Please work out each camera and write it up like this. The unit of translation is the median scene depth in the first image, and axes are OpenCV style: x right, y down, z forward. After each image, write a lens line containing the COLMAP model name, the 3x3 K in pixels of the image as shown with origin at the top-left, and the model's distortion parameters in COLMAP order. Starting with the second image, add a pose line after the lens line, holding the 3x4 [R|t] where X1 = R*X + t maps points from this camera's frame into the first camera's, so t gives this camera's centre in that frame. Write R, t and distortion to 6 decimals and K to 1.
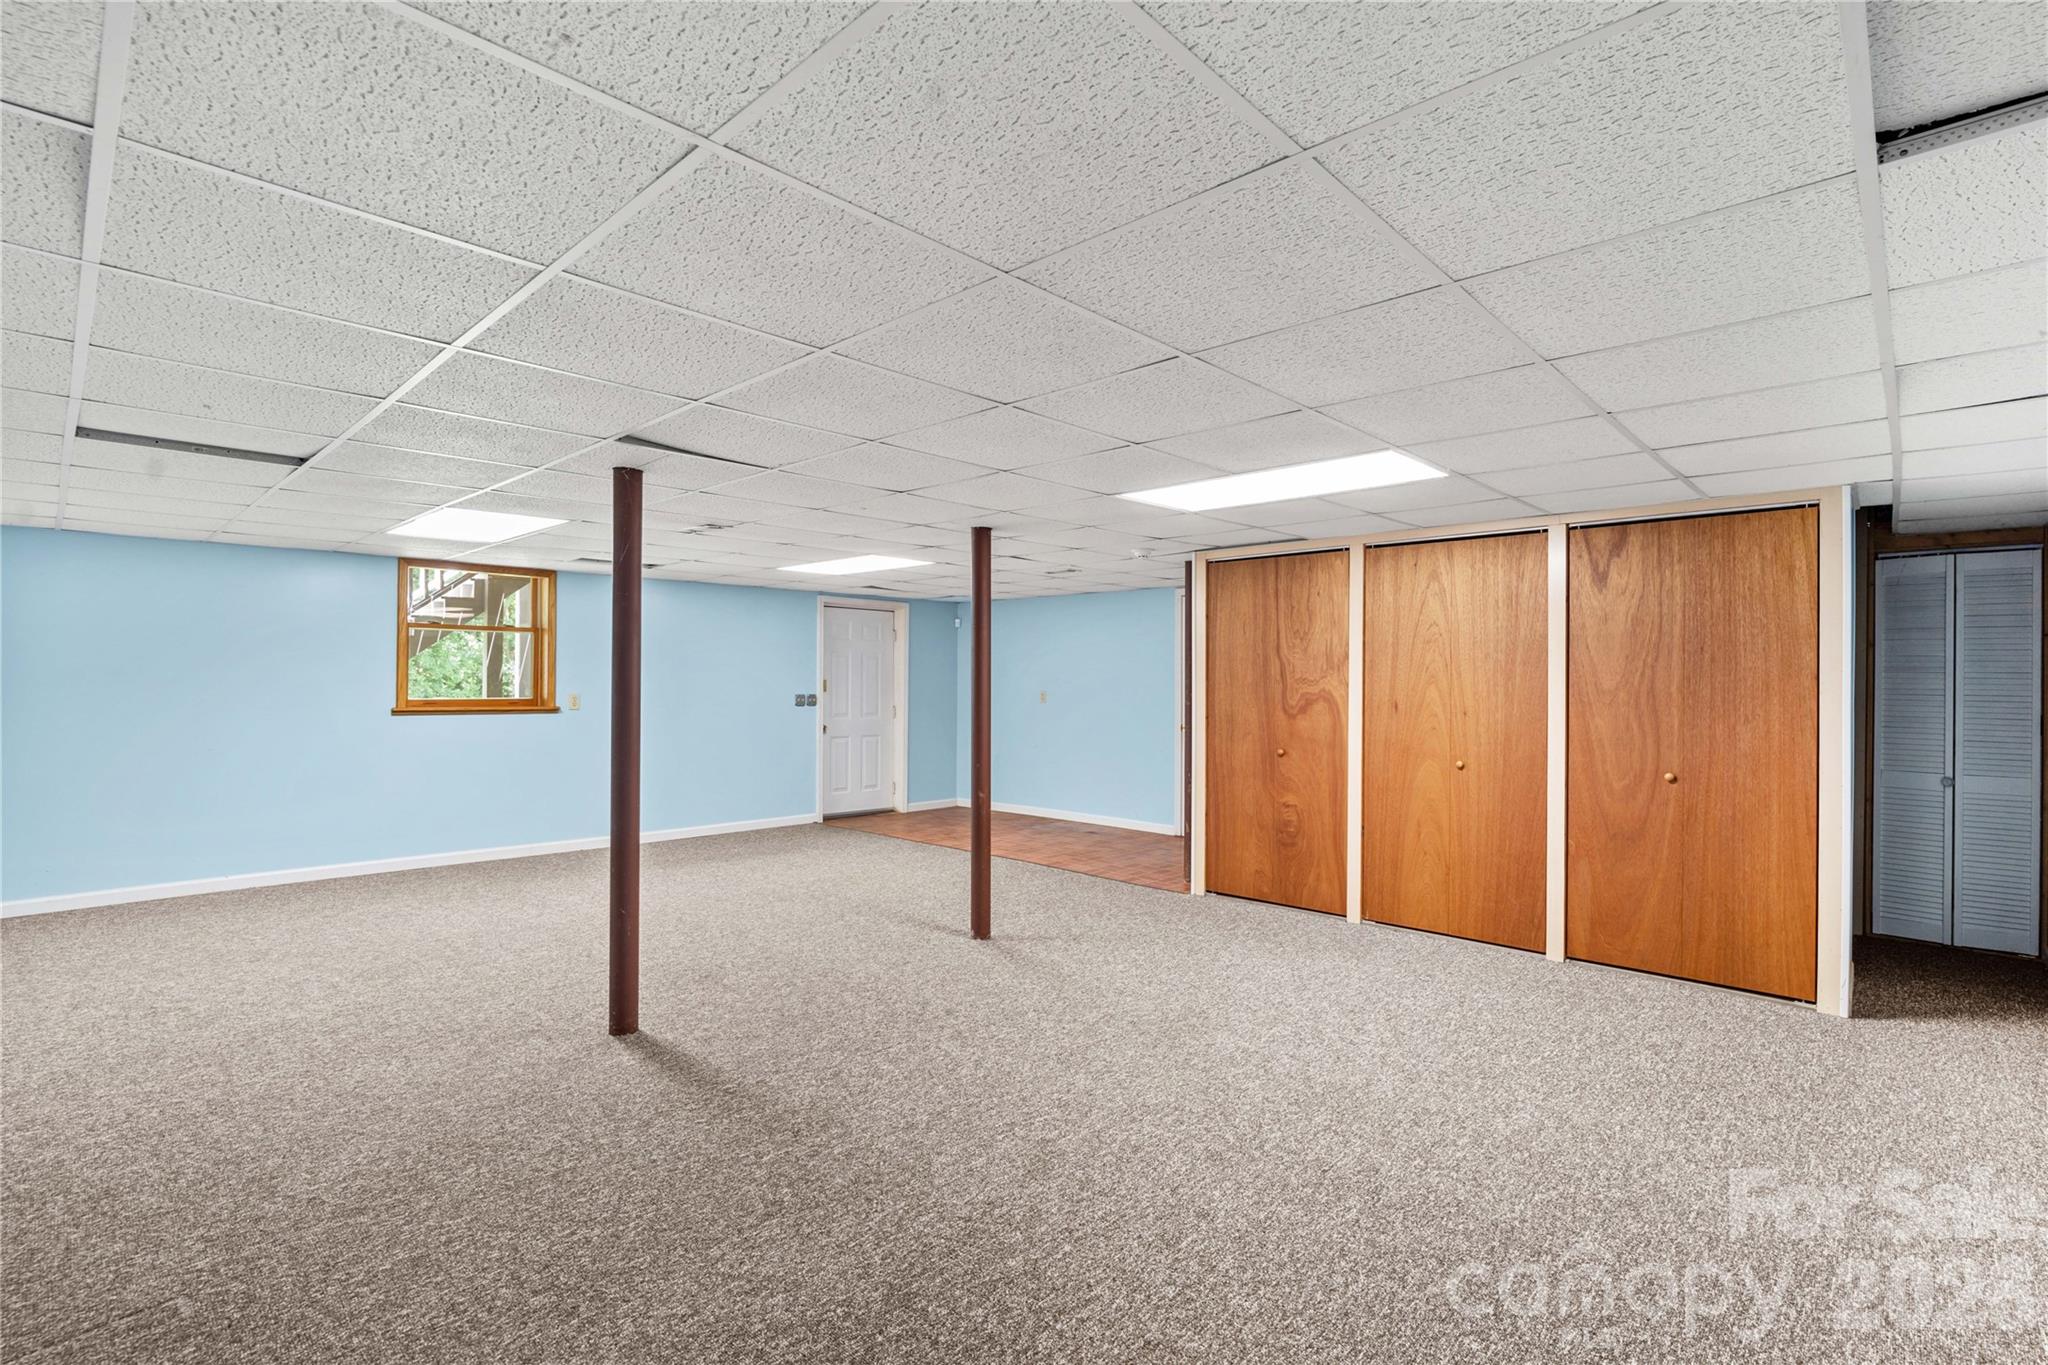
lens RADIAL K [[940.8, 0, 1036.8], [0, 940.8, 680.5], [0, 0, 1]] dist [-0.015708, 0.005143]
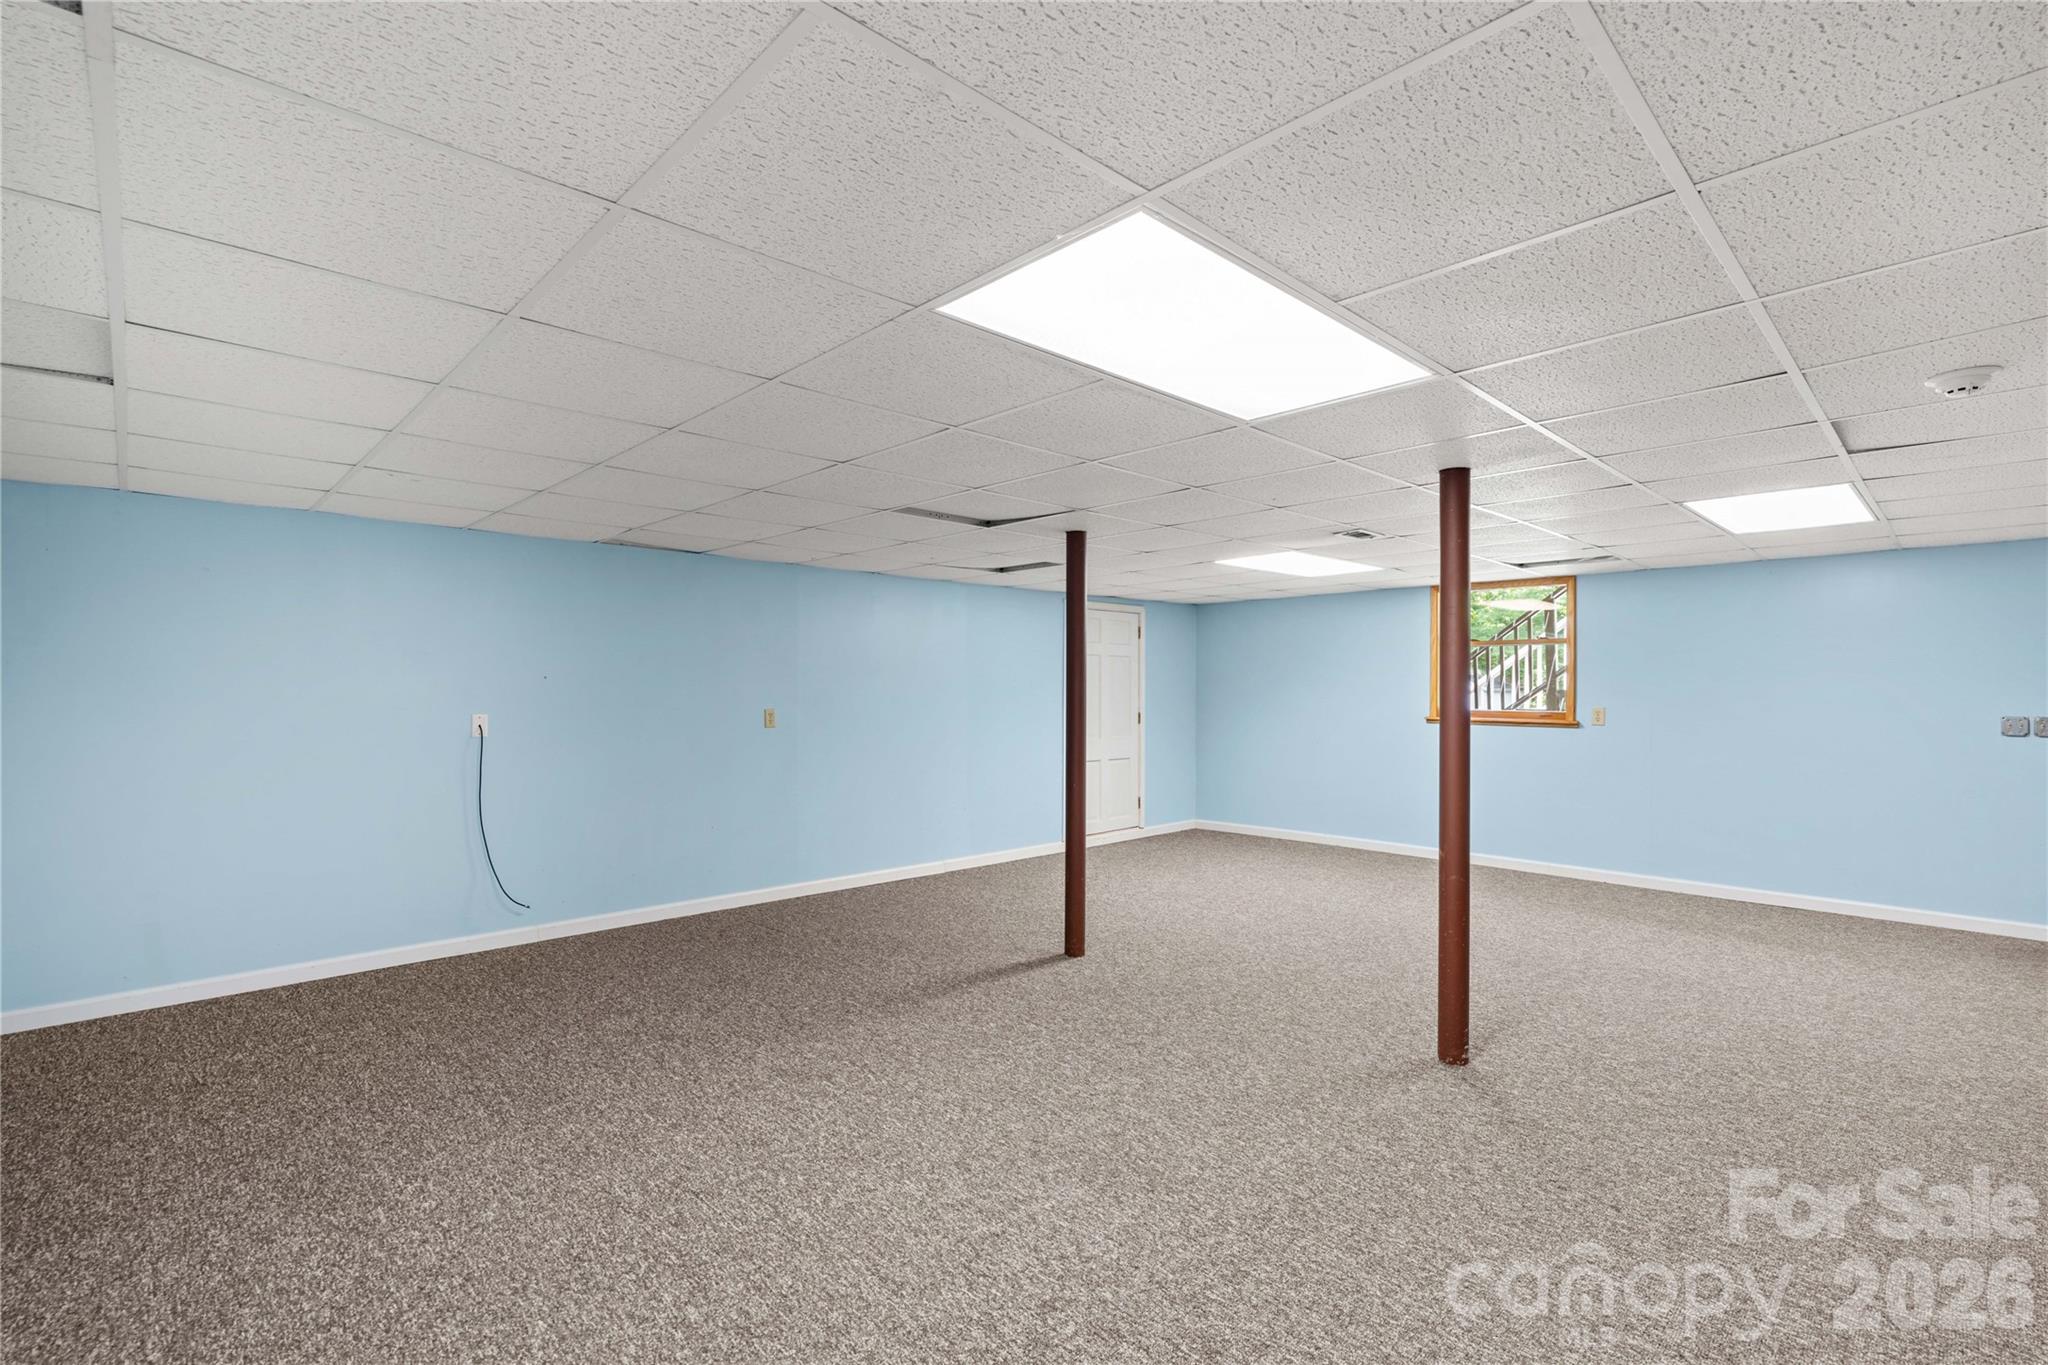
lens RADIAL K [[940.8, 0, 1020.6], [0, 940.8, 666.5], [0, 0, 1]] dist [-0.015708, 0.005143]
pose [[-0.054423, -0.030625, -0.998048, 0.627232], [-0.001200, 0.999531, -0.030605, 0.003862], [0.998517, -0.000468, -0.054434, 0.684535]]
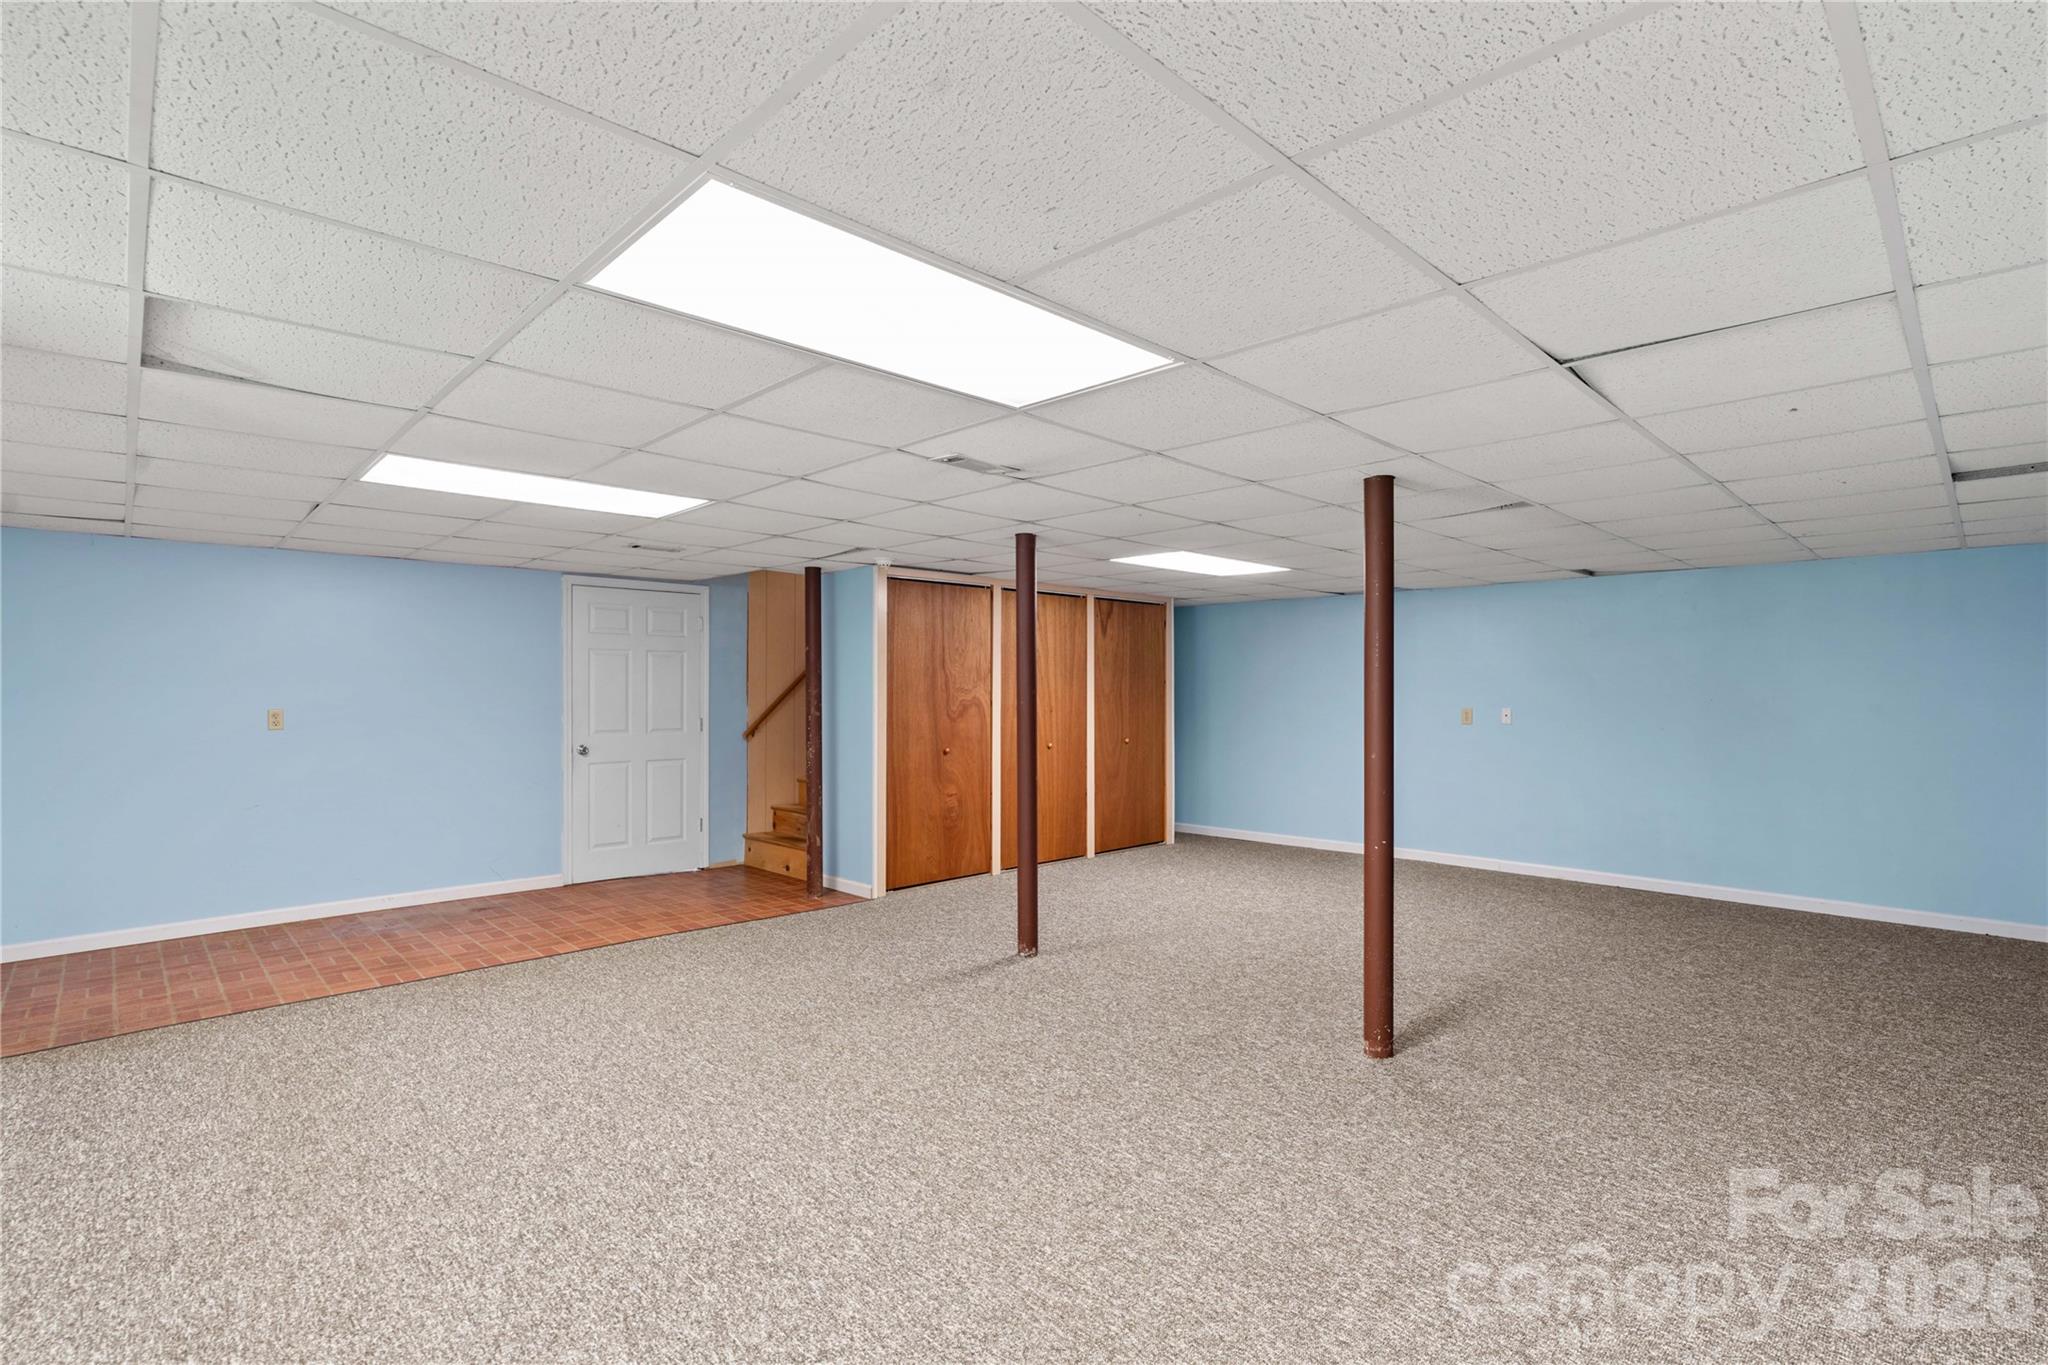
lens RADIAL K [[940.8, 0, 1031.0], [0, 940.8, 693.0], [0, 0, 1]] dist [-0.015708, 0.005143]
pose [[0.048738, -0.009053, 0.998771, -0.987767], [-0.003881, 0.999950, 0.009253, -0.007799], [-0.998804, -0.004327, 0.048700, 0.906047]]
